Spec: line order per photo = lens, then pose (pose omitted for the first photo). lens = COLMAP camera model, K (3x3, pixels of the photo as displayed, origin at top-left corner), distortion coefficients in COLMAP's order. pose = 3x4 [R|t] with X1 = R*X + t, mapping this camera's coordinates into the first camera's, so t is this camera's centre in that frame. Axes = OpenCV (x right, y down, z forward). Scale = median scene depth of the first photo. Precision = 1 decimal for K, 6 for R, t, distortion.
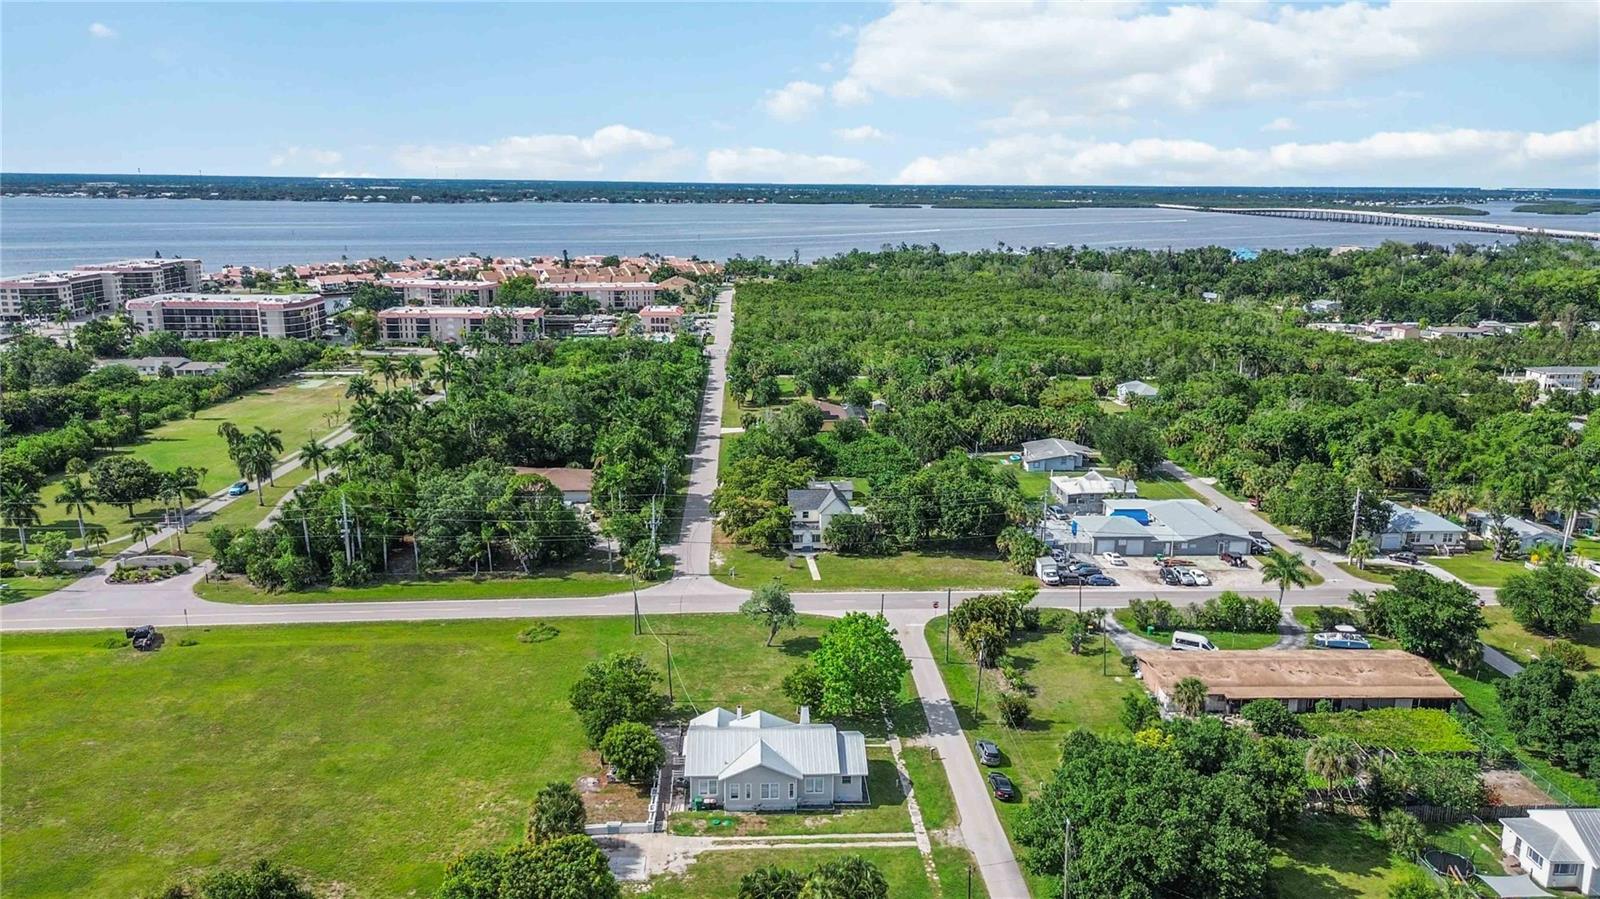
lens RADIAL K [[1137.8, 0, 800.0], [0, 1137.8, 449.5], [0, 0, 1]] dist [0.073997, -0.066569]
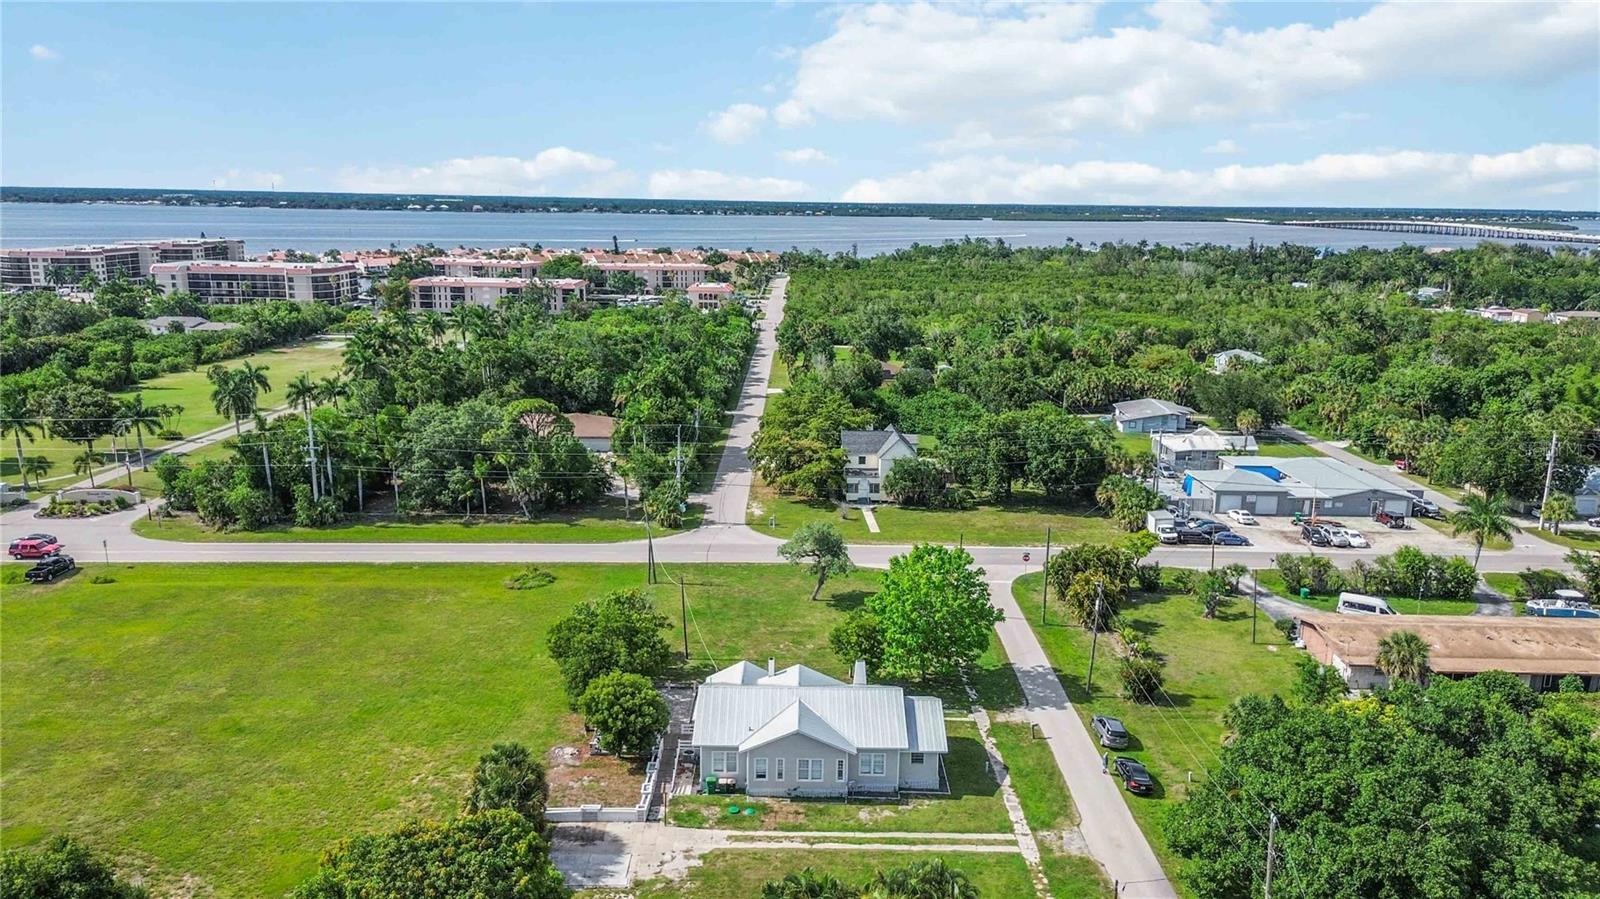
lens RADIAL K [[1137.8, 0, 800.0], [0, 1137.8, 449.5], [0, 0, 1]] dist [0.073997, -0.066569]
pose [[0.998725, 0.015429, -0.048071, -0.000798], [-0.016202, 0.999745, -0.015730, 0.068141], [0.047816, 0.016489, 0.998720, 0.175283]]
